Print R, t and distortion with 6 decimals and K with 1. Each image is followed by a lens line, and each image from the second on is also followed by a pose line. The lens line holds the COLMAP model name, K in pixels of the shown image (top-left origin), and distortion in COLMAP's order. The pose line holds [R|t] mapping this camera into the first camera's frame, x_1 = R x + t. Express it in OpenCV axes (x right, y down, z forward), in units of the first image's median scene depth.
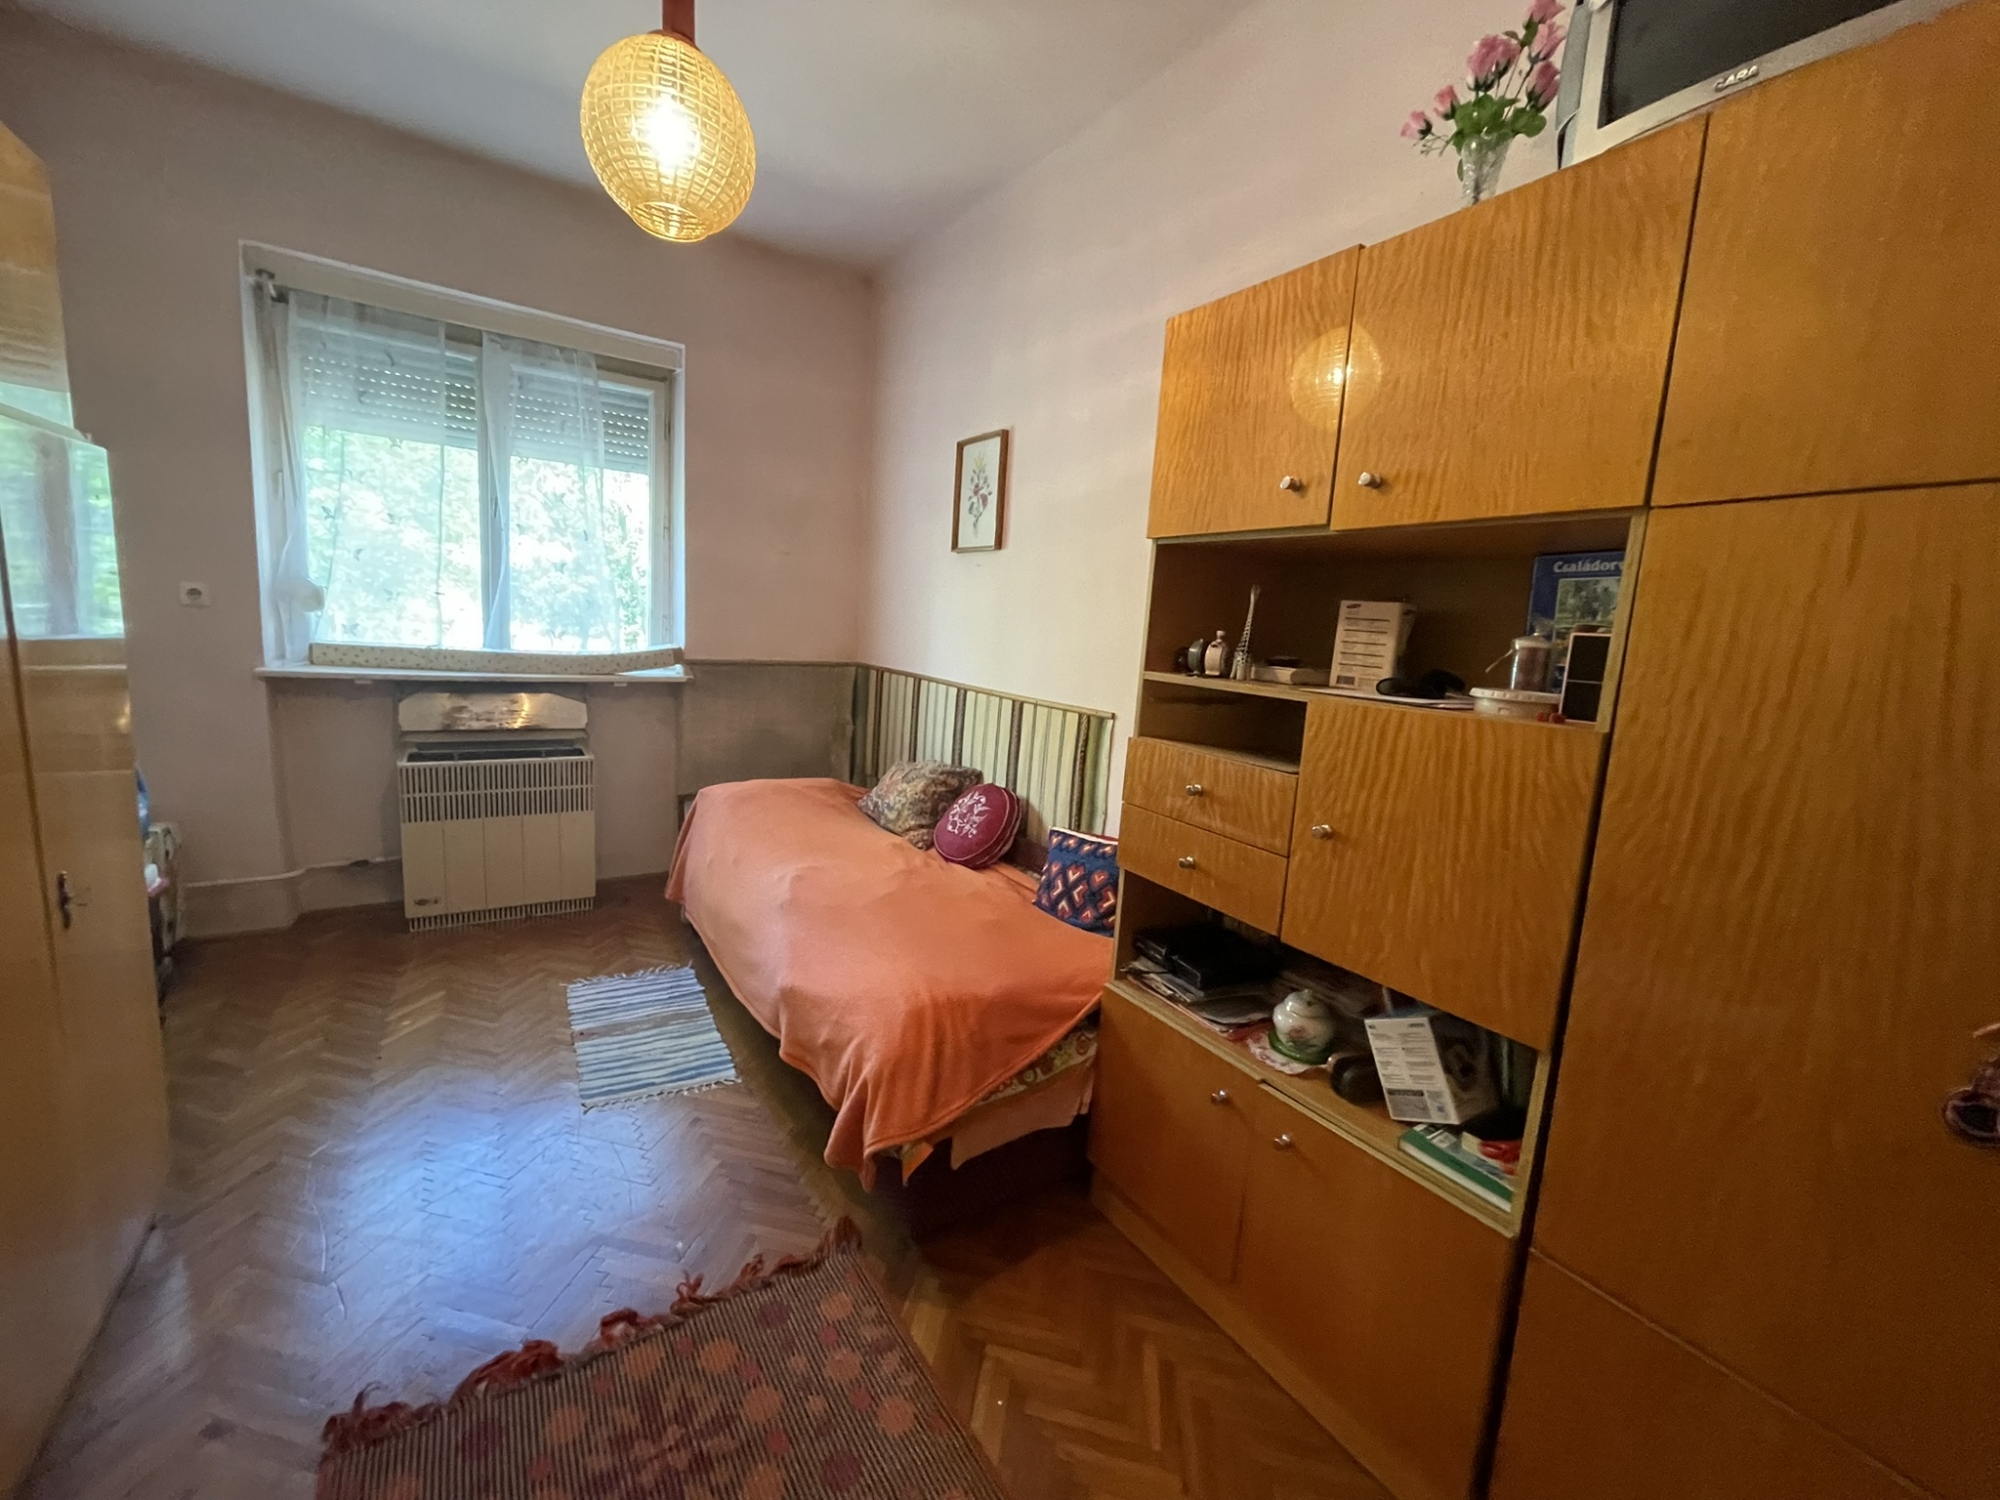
lens RADIAL K [[797.8, 0, 997.0], [0, 797.8, 751.2], [0, 0, 1]] dist [-0.008307, 0.000427]
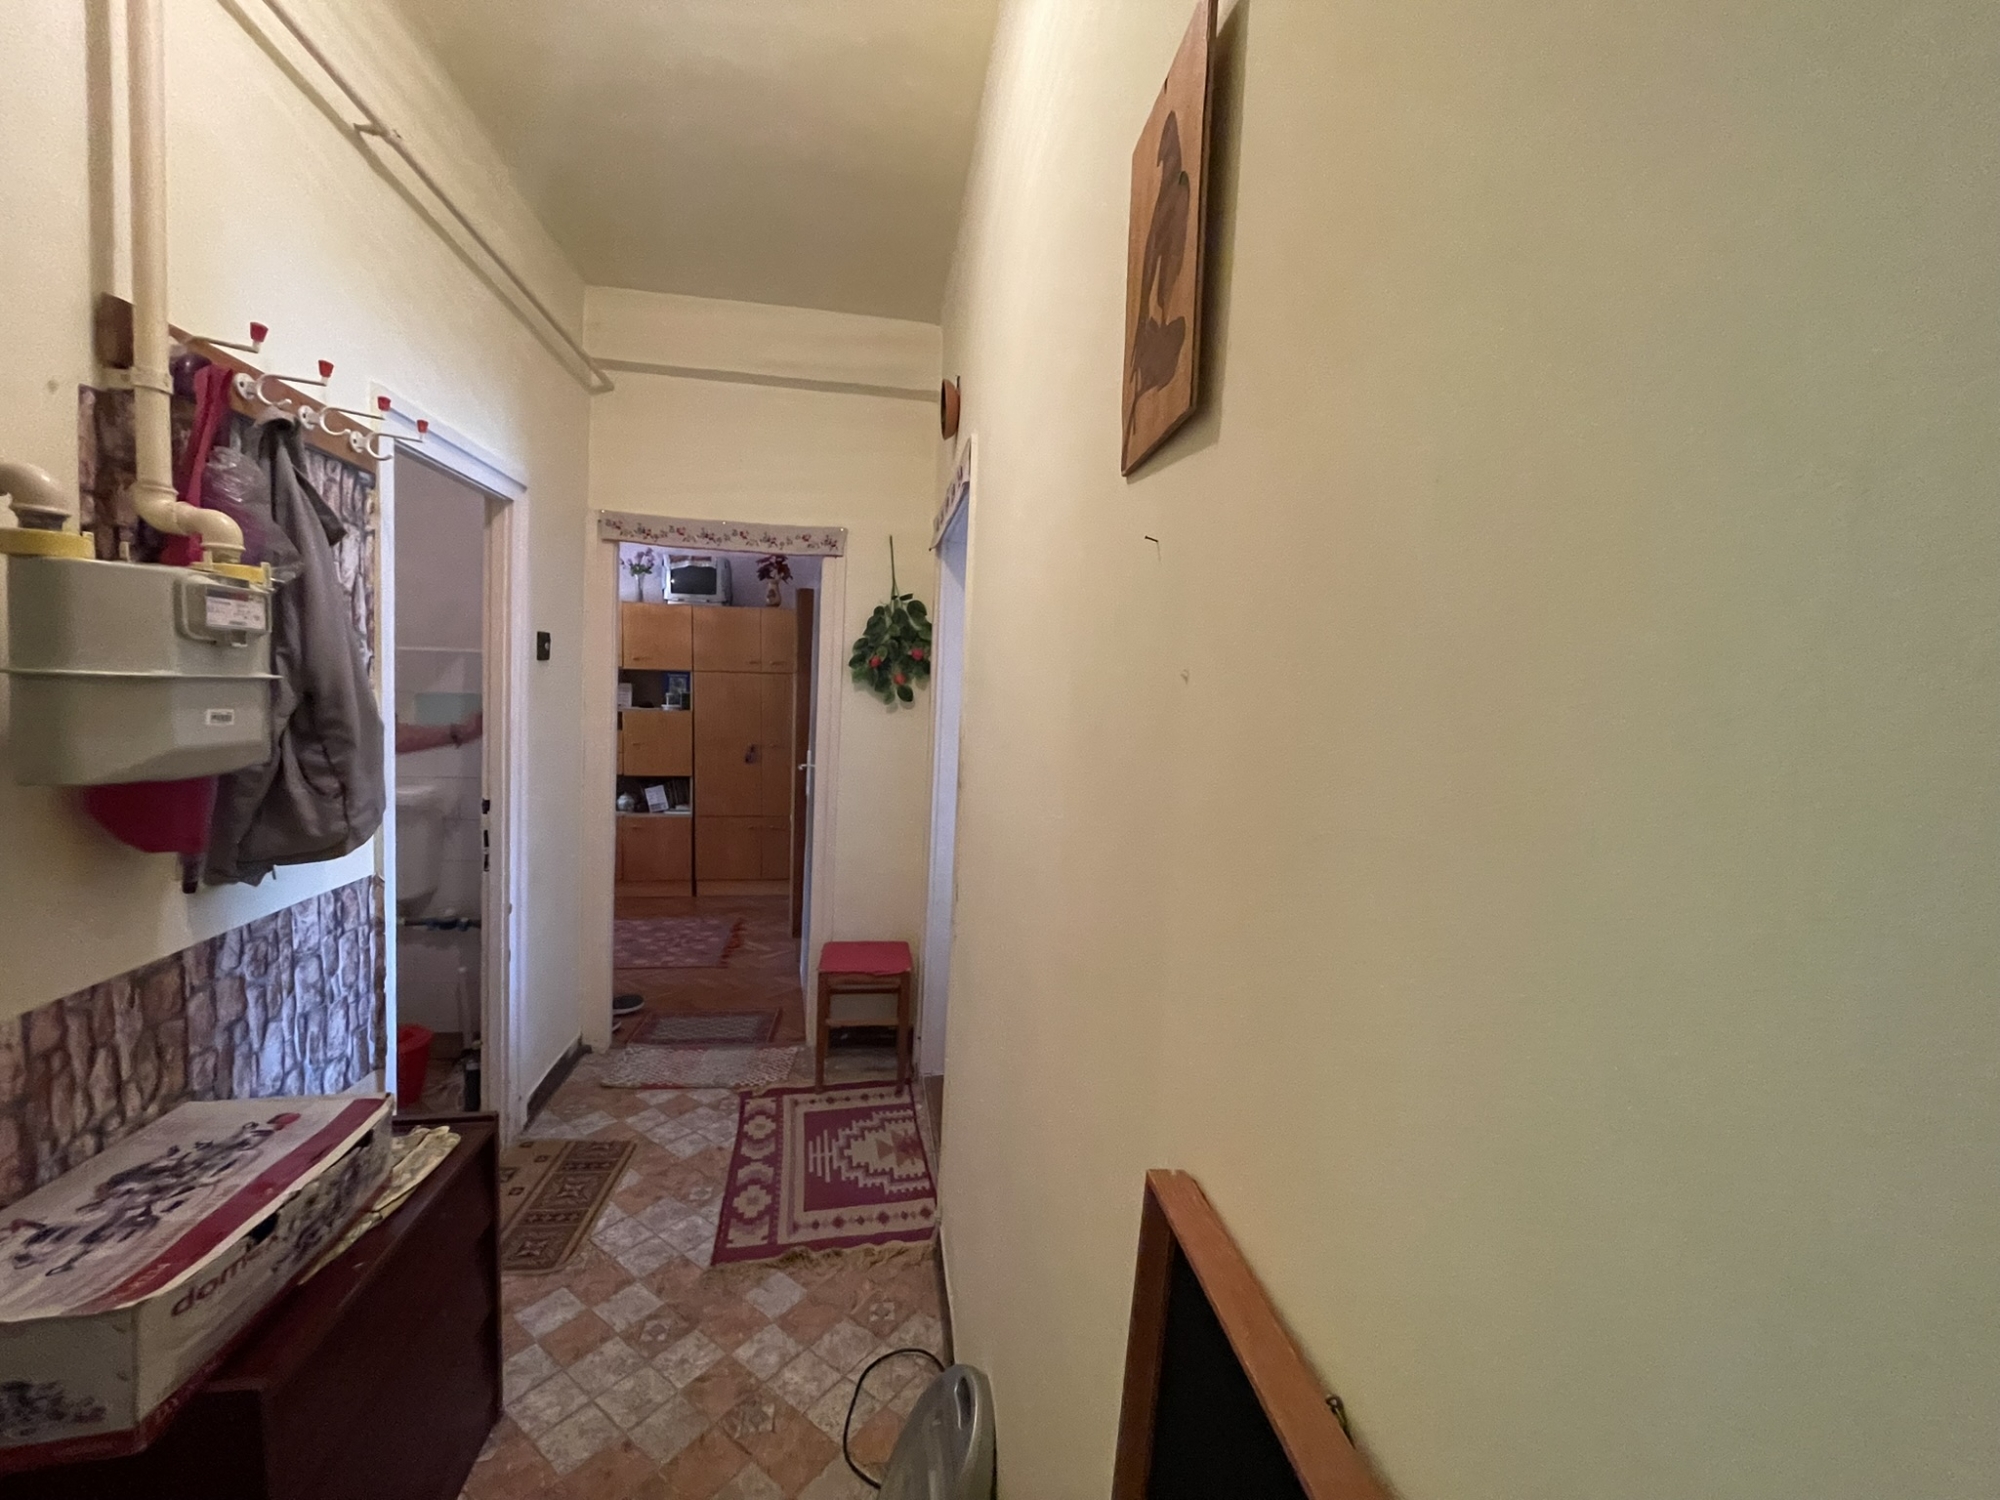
lens RADIAL K [[798.4, 0, 998.3], [0, 798.4, 751.9], [0, 0, 1]] dist [-0.009025, 0.000760]
pose [[0.398187, -0.113731, 0.910227, -1.821767], [0.128654, 0.989400, 0.067342, 0.081652], [-0.908238, 0.090290, 0.408598, -1.660746]]
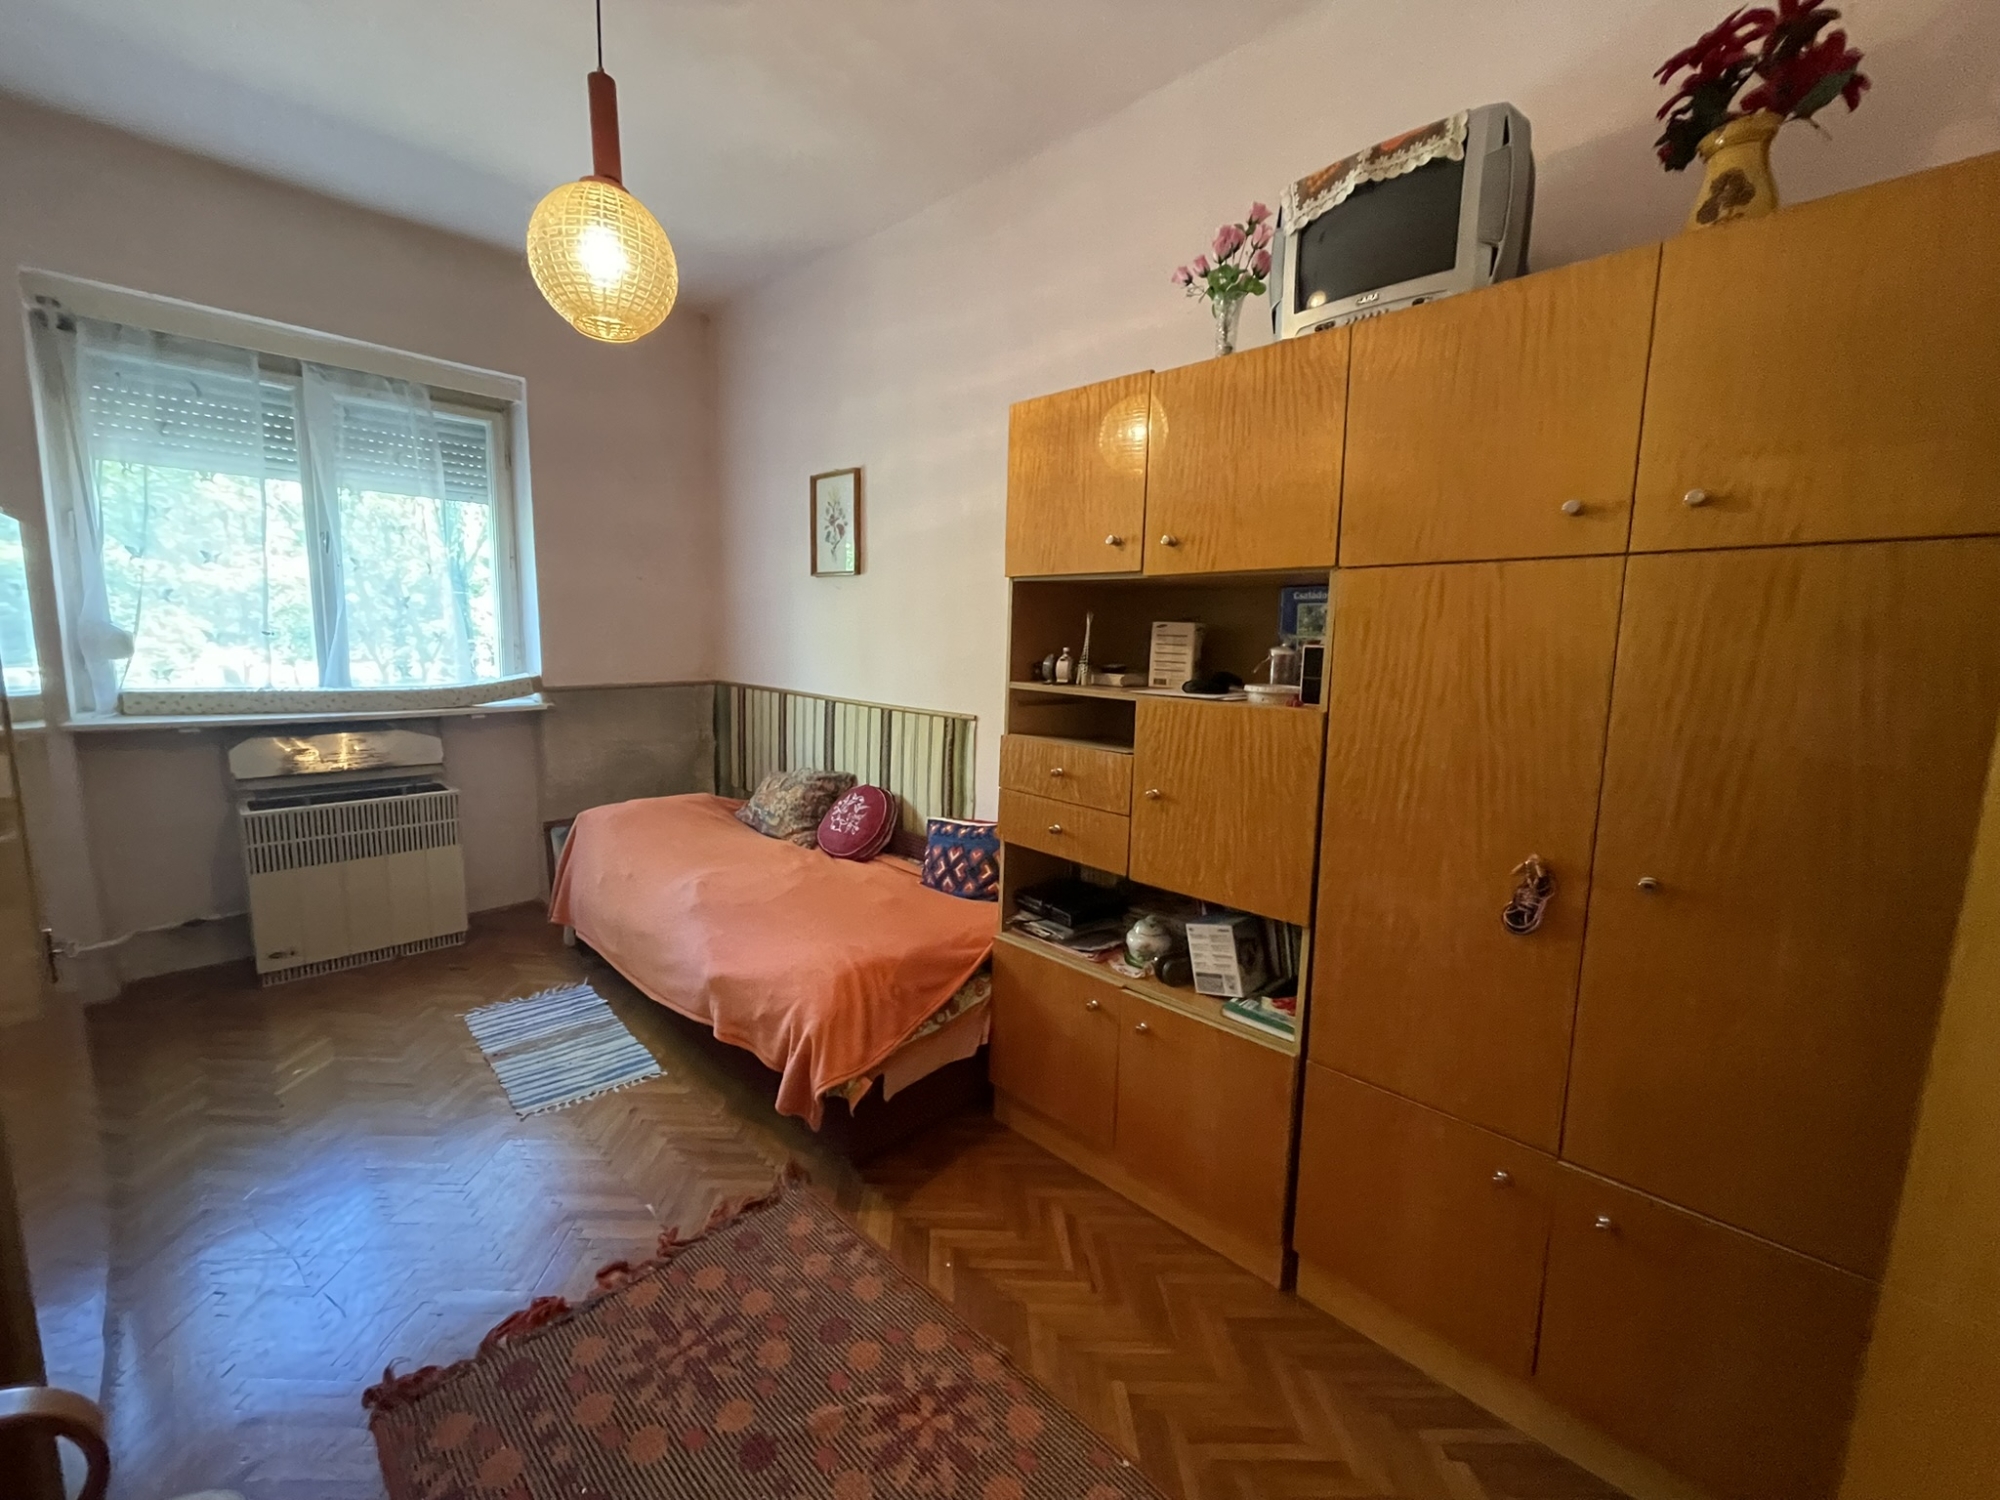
lens RADIAL K [[797.8, 0, 997.0], [0, 797.8, 751.2], [0, 0, 1]] dist [-0.008307, 0.000427]
pose [[0.974353, -0.070829, 0.213589, -0.100320], [0.070862, 0.997458, 0.007508, -0.002429], [-0.213578, 0.007820, 0.976895, -0.201086]]
